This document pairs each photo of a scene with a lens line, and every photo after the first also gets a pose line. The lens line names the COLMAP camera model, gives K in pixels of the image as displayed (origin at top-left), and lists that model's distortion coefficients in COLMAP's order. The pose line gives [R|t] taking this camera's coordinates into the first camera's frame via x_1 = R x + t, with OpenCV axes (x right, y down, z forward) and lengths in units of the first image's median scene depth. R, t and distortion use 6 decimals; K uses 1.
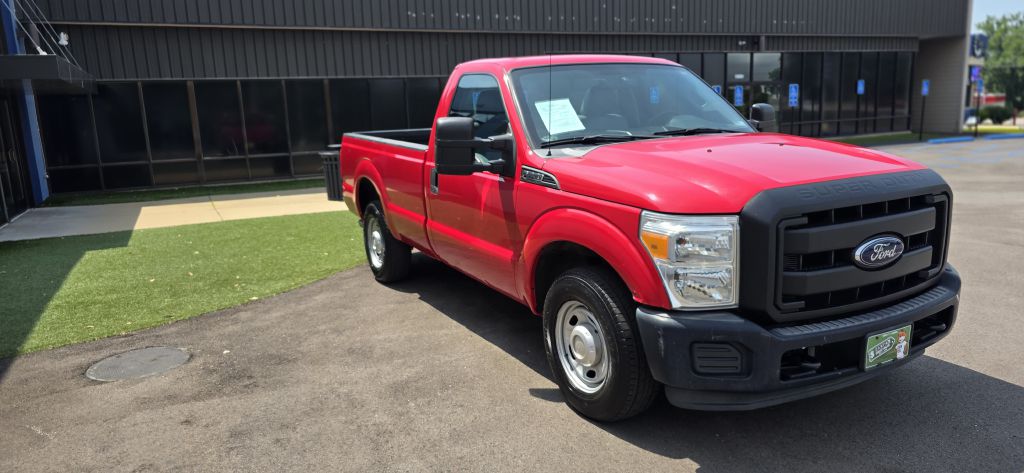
lens RADIAL K [[686.0, 0, 512.0], [0, 686.0, 236.5], [0, 0, 1]] dist [0.016655, 0.003083]
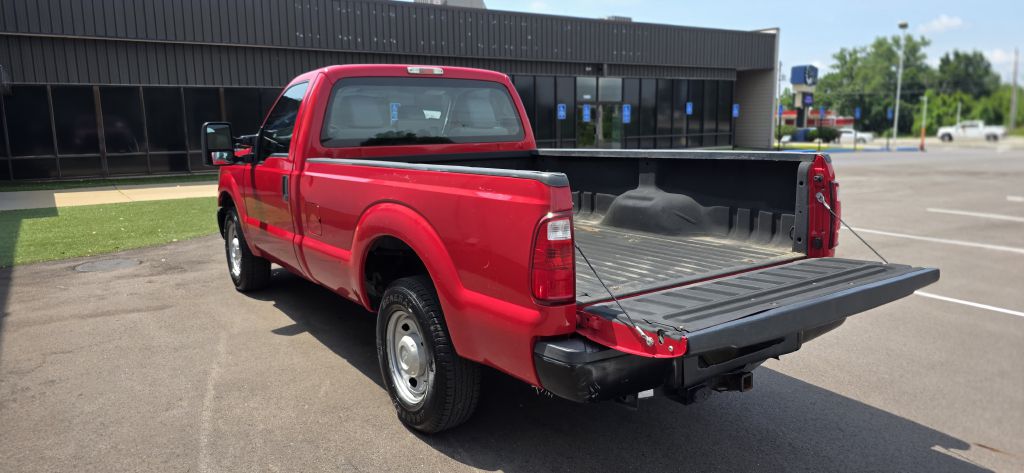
lens RADIAL K [[690.1, 0, 512.5], [0, 690.1, 231.8], [0, 0, 1]] dist [0.063016, -0.062924]
pose [[0.990282, 0.003177, 0.139037, 0.040259], [0.000242, 0.999698, -0.024570, 0.032376], [-0.139073, 0.024365, 0.989982, -0.174130]]
